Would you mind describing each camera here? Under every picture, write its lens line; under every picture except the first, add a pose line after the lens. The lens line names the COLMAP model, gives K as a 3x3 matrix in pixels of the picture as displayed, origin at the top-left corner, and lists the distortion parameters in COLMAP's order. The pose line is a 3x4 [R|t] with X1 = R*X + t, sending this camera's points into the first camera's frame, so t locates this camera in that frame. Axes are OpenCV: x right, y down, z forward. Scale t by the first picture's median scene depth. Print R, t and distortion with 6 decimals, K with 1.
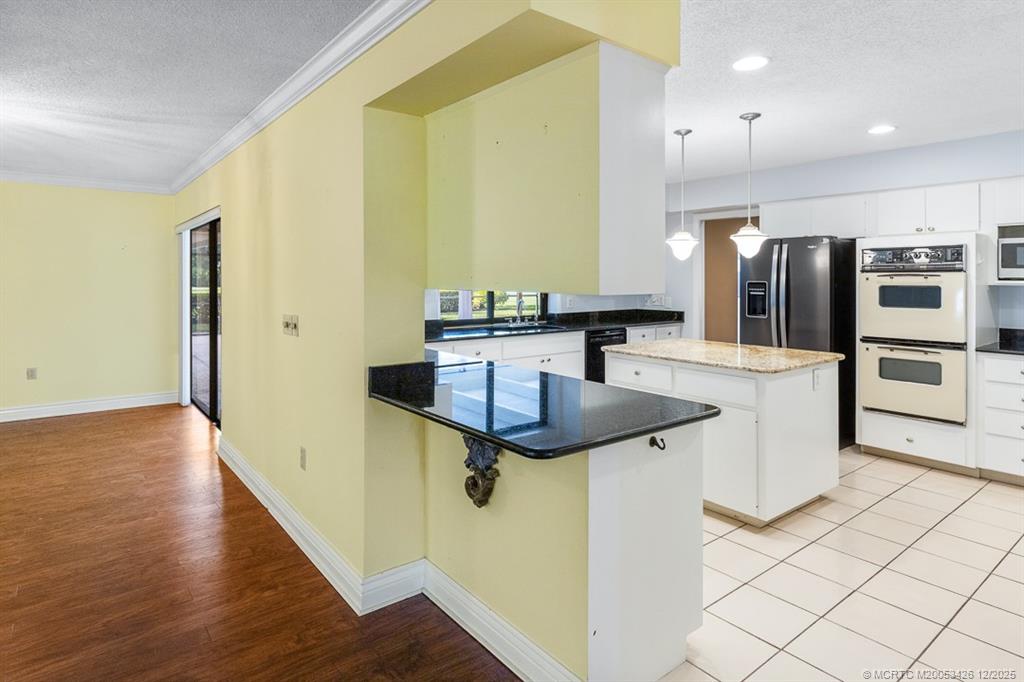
lens RADIAL K [[570.5, 0, 505.8], [0, 570.5, 279.6], [0, 0, 1]] dist [-0.014088, 0.002963]
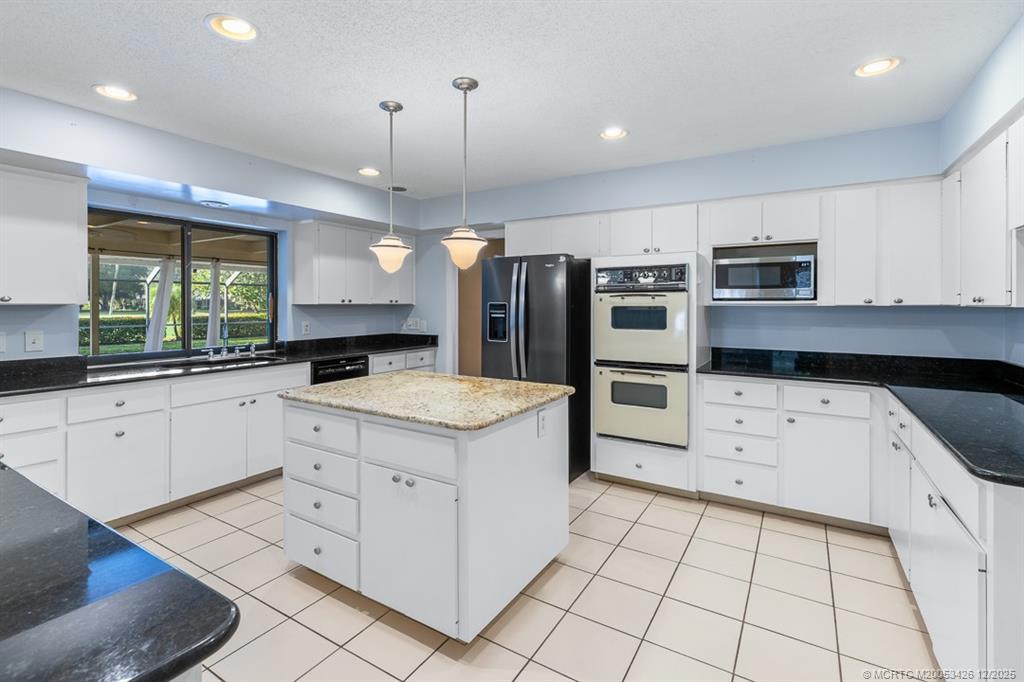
lens RADIAL K [[473.4, 0, 511.3], [0, 473.4, 304.5], [0, 0, 1]] dist [-0.001603, 0.000827]
pose [[0.933024, 0.001459, 0.359810, 0.214689], [-0.000004, 0.999992, -0.004046, 0.010559], [-0.359813, 0.003774, 0.933017, 0.317984]]
